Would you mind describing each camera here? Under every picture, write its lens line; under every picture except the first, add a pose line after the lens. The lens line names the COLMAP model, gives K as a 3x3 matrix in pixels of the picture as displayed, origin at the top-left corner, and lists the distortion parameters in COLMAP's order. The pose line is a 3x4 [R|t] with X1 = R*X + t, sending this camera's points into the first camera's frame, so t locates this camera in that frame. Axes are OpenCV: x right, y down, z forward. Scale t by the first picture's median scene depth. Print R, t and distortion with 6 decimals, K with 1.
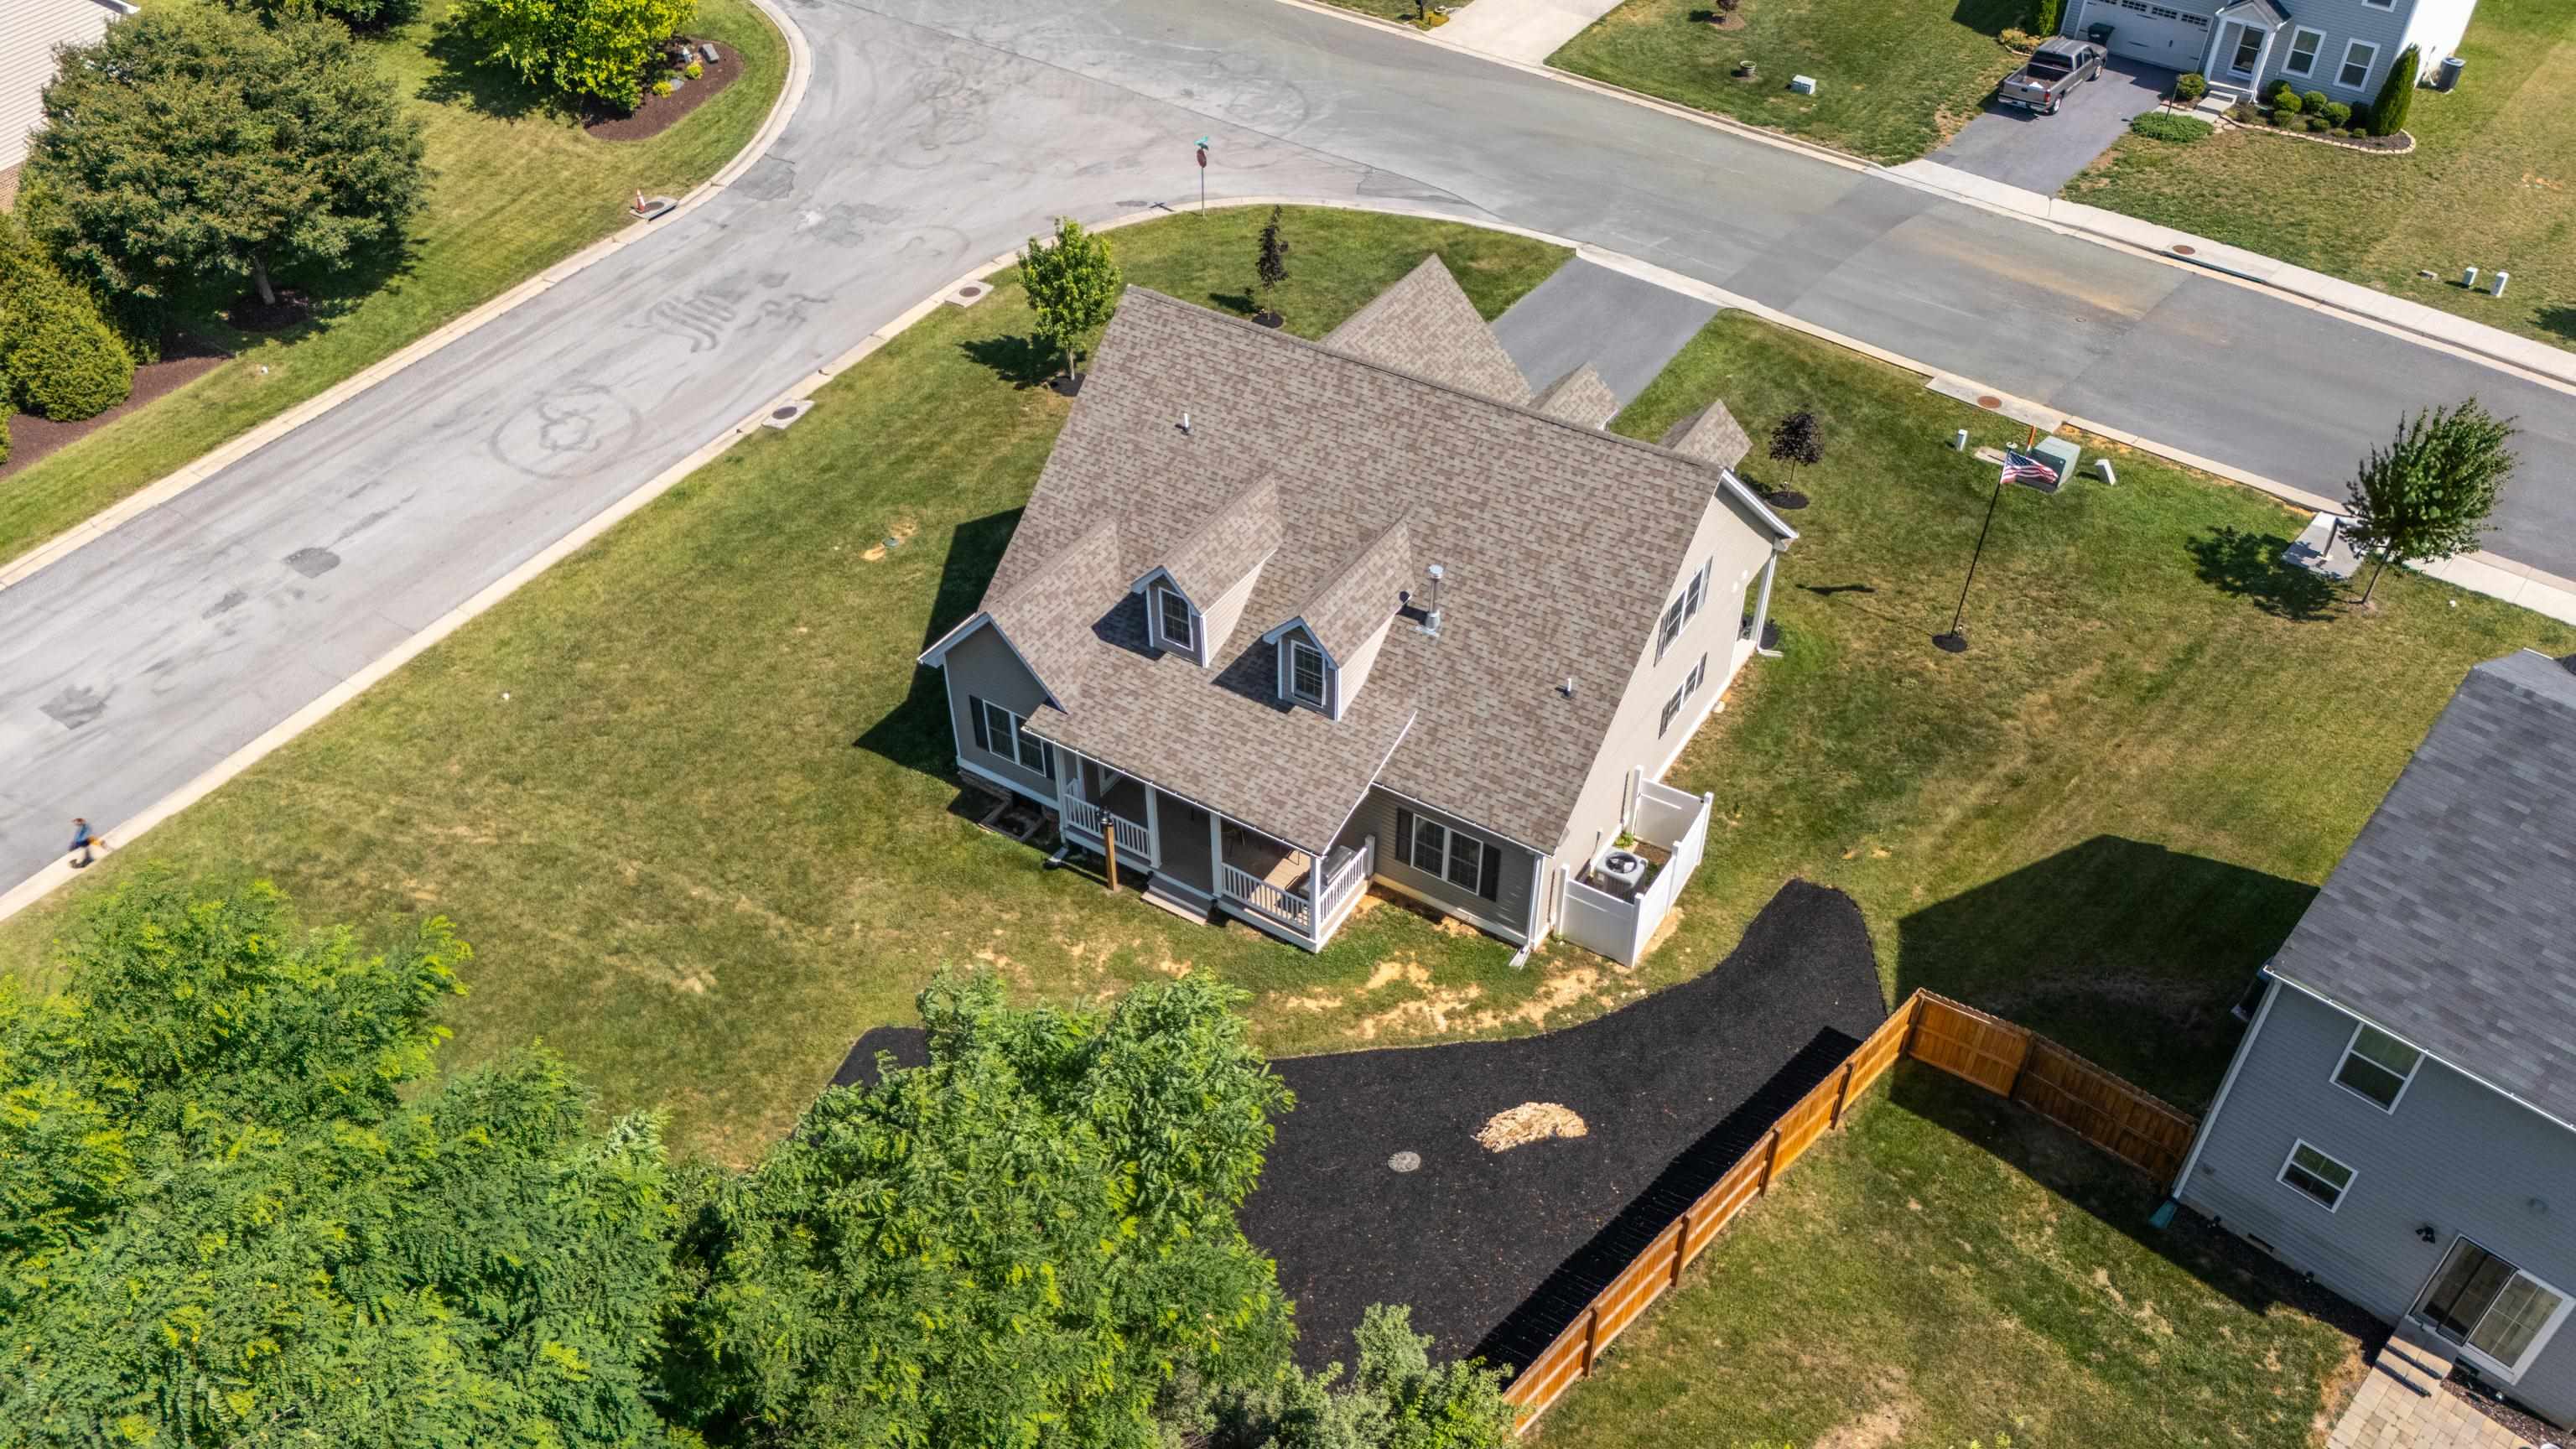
lens RADIAL K [[1905.9, 0, 1284.4], [0, 1905.9, 725.7], [0, 0, 1]] dist [0.060437, -0.050326]
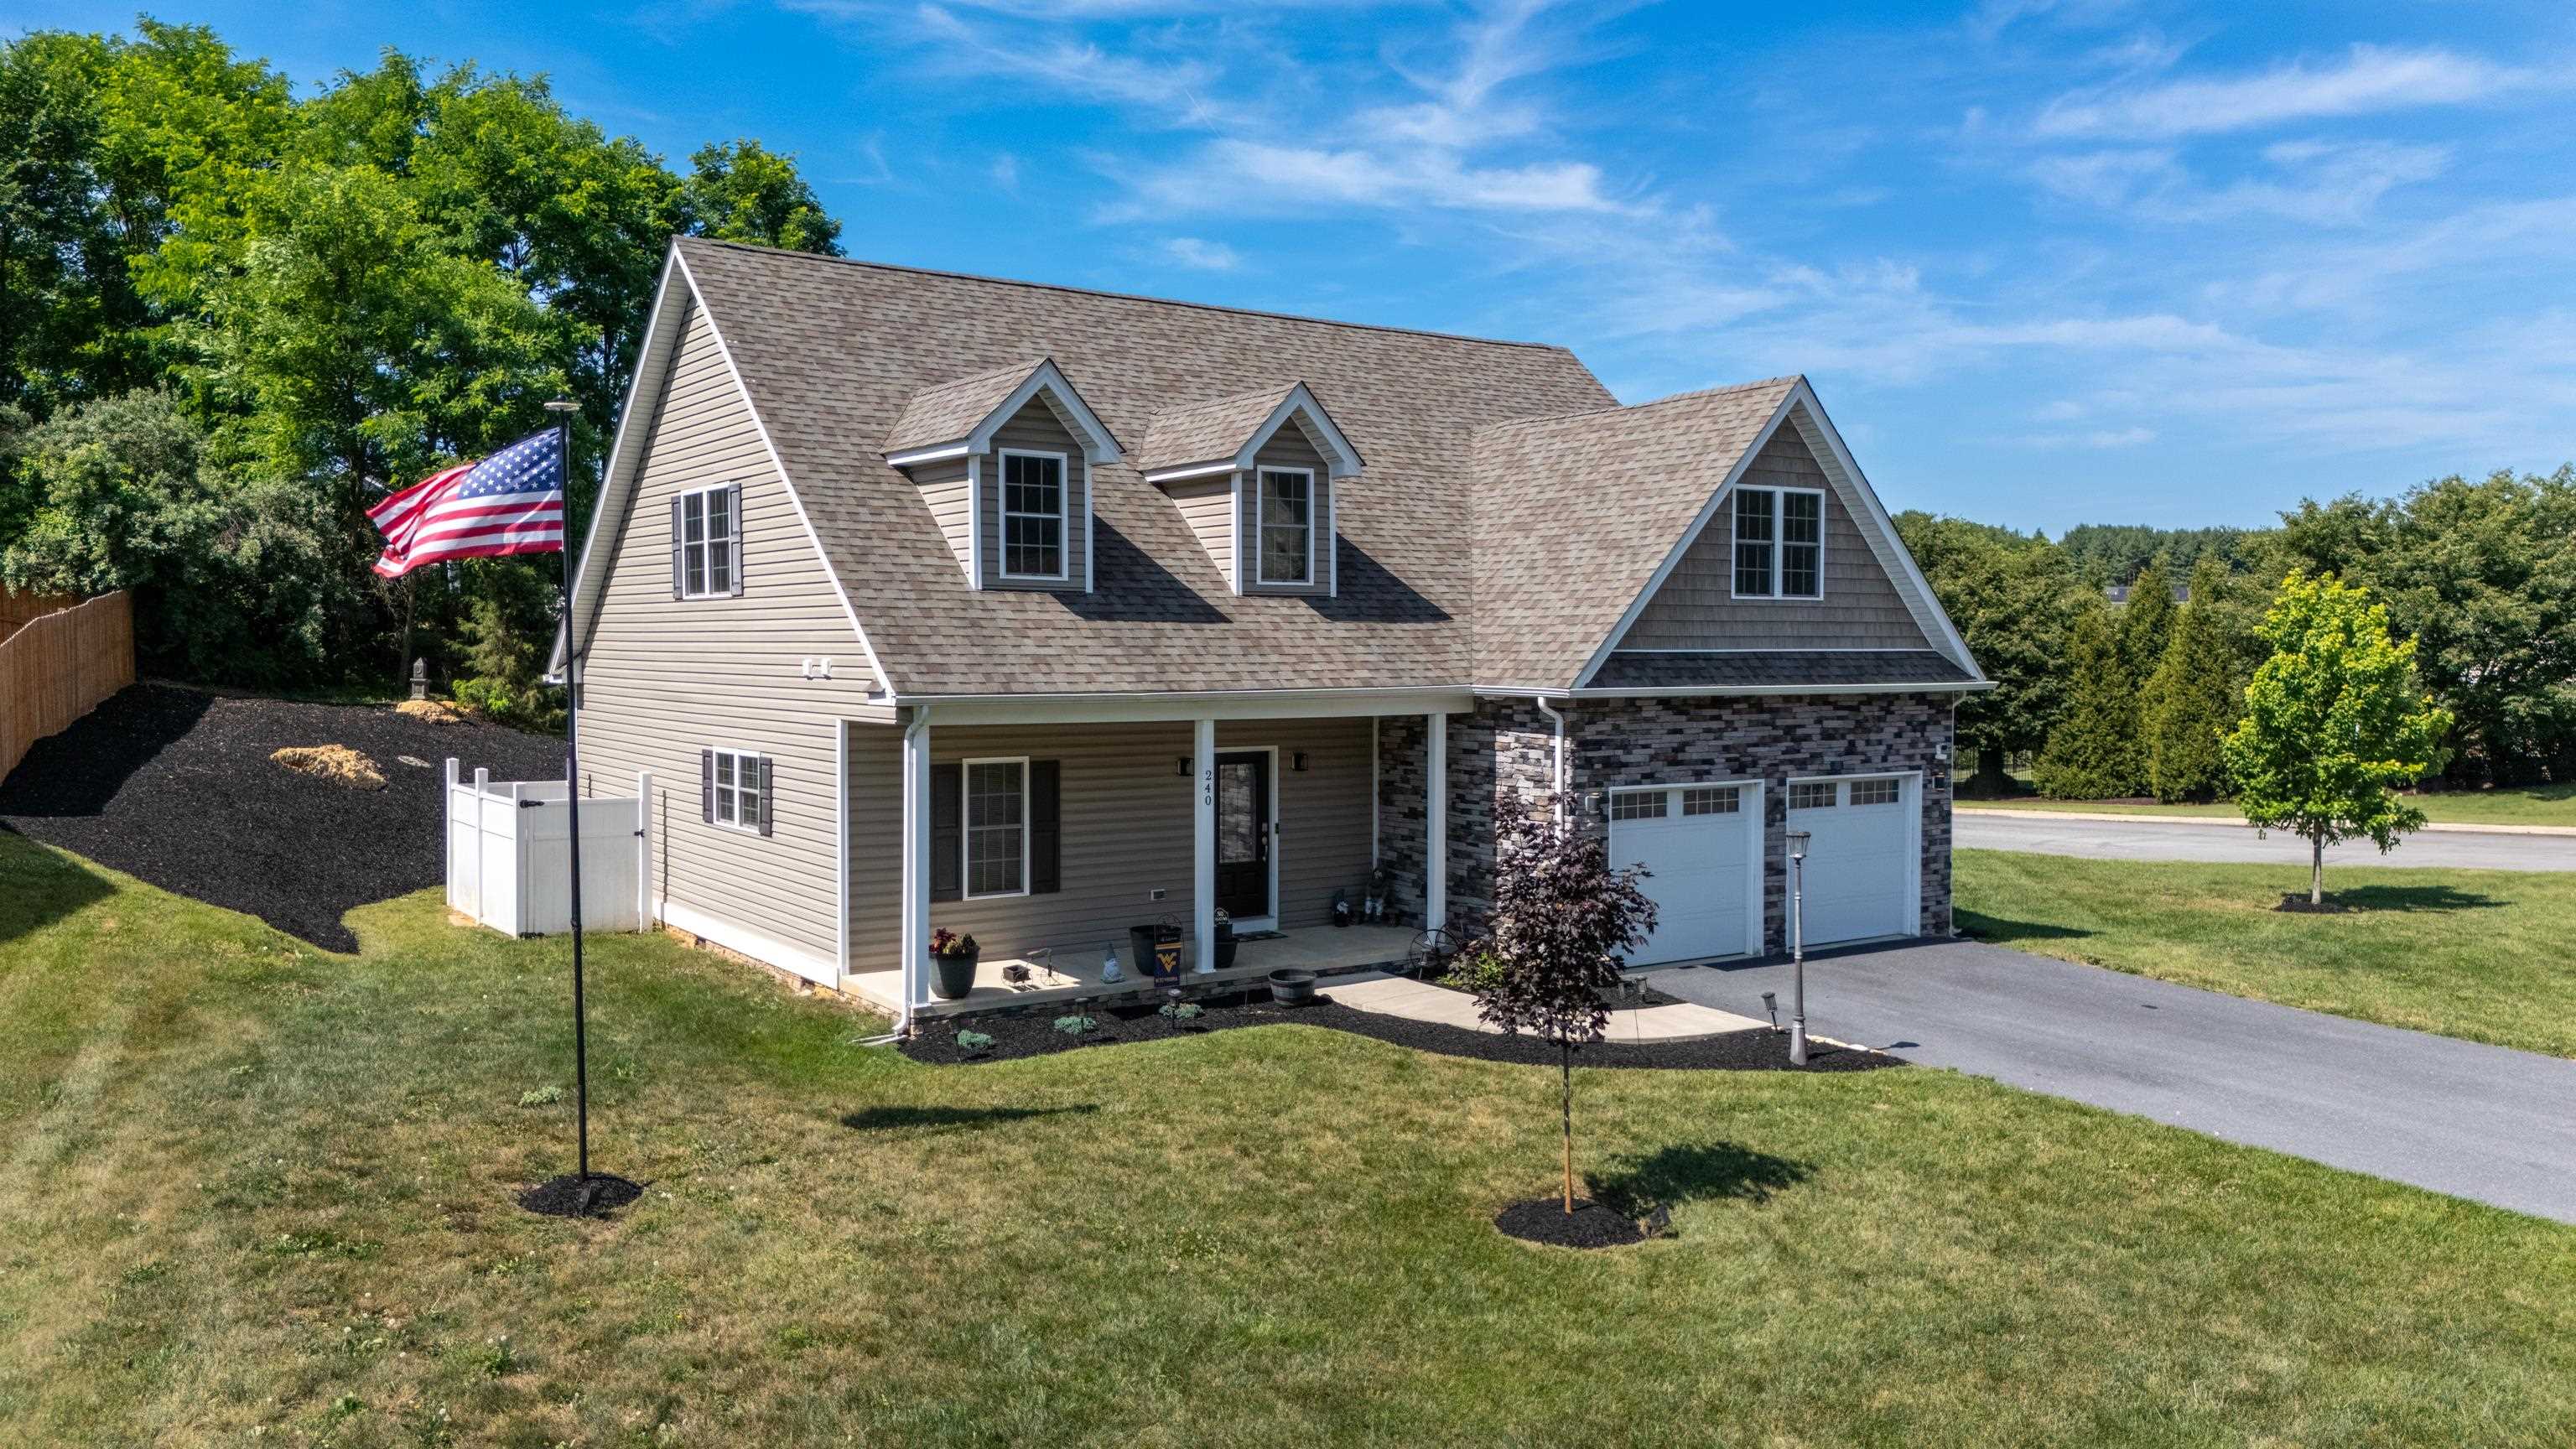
lens RADIAL K [[1905.4, 0, 1287.5], [0, 1905.4, 728.7], [0, 0, 1]] dist [0.072869, -0.074490]
pose [[-0.388725, 0.044621, -0.920273, 0.524946], [-0.595371, 0.750114, 0.287857, -0.225243], [0.703154, 0.659801, -0.265022, 1.016477]]
